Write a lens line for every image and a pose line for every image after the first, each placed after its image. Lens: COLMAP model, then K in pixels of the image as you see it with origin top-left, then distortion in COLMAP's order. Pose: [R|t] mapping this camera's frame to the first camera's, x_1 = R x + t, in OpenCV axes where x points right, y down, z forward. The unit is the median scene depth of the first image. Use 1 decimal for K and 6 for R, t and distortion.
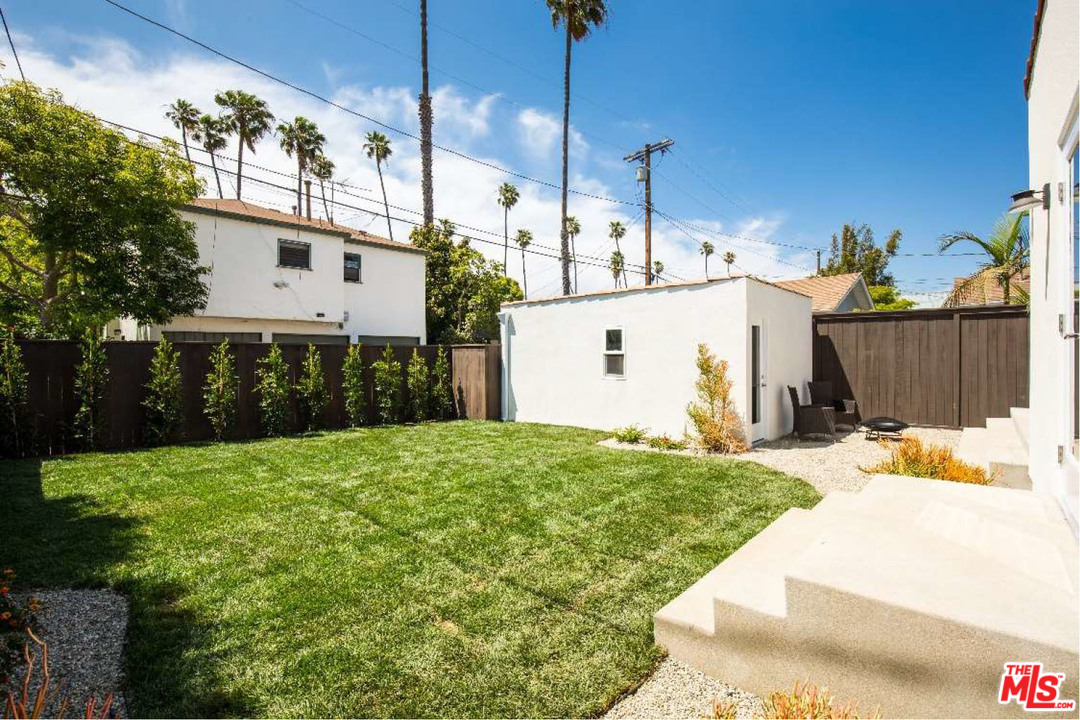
lens RADIAL K [[485.5, 0, 540.0], [0, 485.5, 360.0], [0, 0, 1]] dist [0.002862, 0.000474]
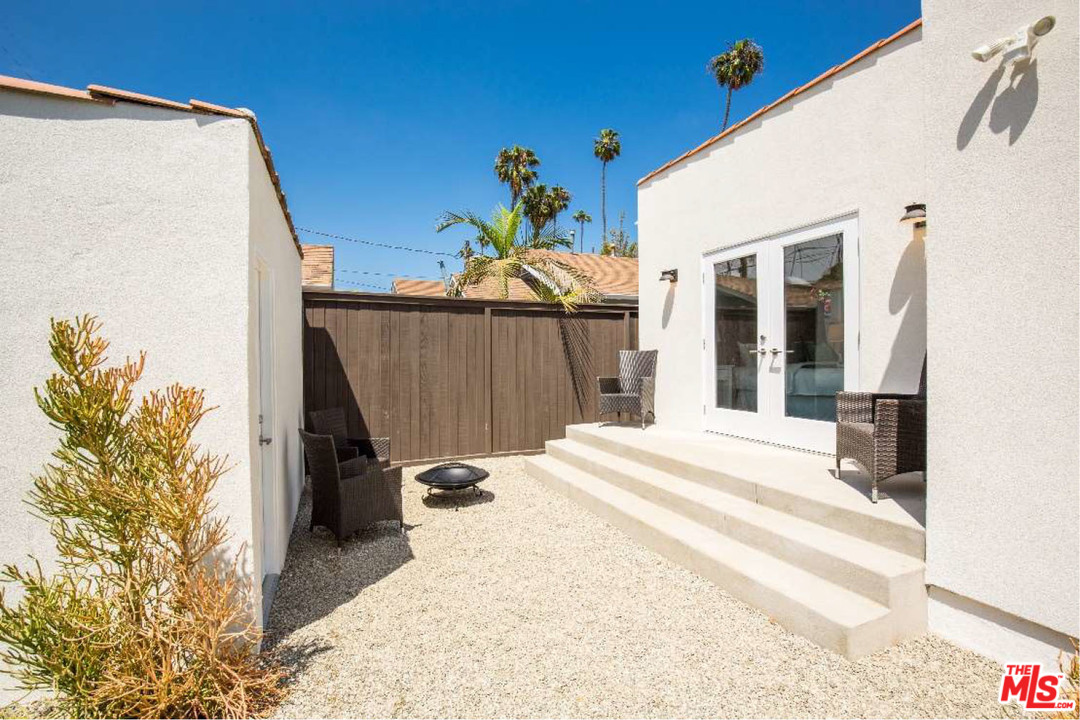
lens RADIAL K [[485.5, 0, 540.0], [0, 485.5, 360.0], [0, 0, 1]] dist [0.002862, 0.000474]
pose [[0.403646, -0.004427, 0.914905, 0.180231], [0.012621, 0.999920, -0.000730, -0.009413], [-0.914828, 0.011841, 0.403670, 0.600974]]
